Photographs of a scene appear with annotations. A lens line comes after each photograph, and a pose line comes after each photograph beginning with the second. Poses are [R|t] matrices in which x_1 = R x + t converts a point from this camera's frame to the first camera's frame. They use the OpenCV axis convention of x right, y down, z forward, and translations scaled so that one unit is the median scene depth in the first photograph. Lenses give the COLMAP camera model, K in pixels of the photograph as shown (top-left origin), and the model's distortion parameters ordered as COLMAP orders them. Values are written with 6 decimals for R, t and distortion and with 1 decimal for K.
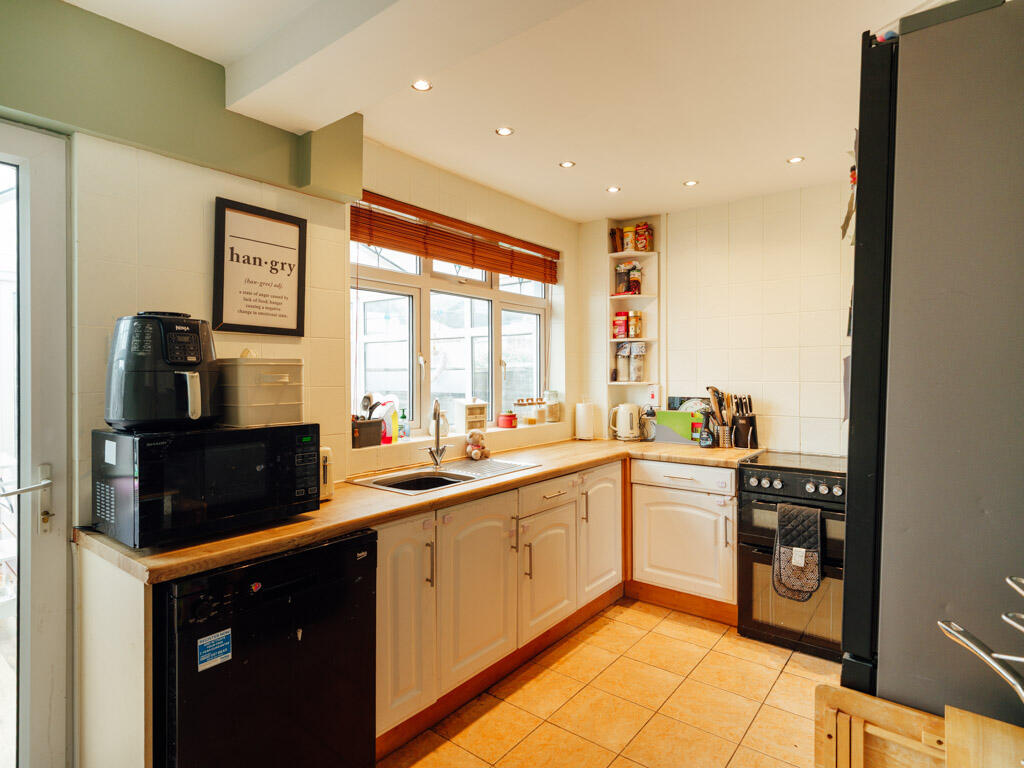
lens RADIAL K [[560.5, 0, 519.2], [0, 560.5, 376.8], [0, 0, 1]] dist [-0.003810, -0.003406]
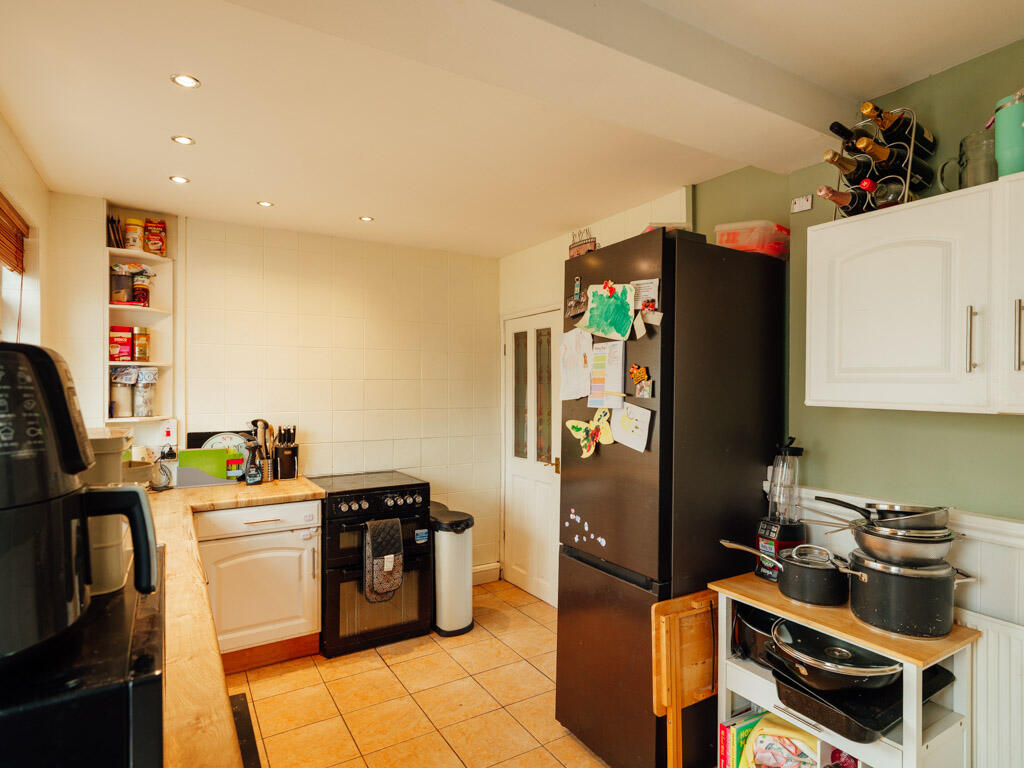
lens RADIAL K [[560.5, 0, 518.9], [0, 560.5, 385.4], [0, 0, 1]] dist [-0.003810, -0.003406]
pose [[0.351189, -0.001930, 0.936303, -0.405402], [0.006402, 0.999979, -0.000340, -0.037862], [-0.936283, 0.006113, 0.351194, 0.269879]]
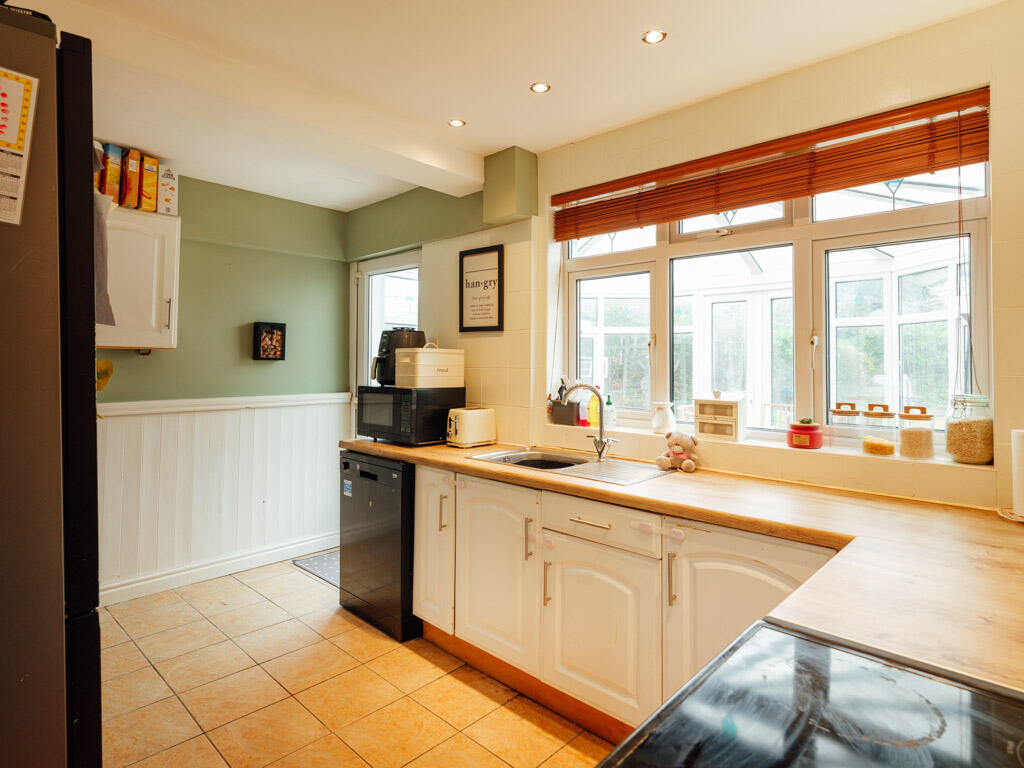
lens RADIAL K [[560.5, 0, 521.4], [0, 560.5, 357.3], [0, 0, 1]] dist [-0.003810, -0.003406]
pose [[-0.095550, -0.011821, -0.995354, 0.654176], [-0.012092, 0.999869, -0.010714, 0.004209], [0.995351, 0.011012, -0.095680, 0.804355]]
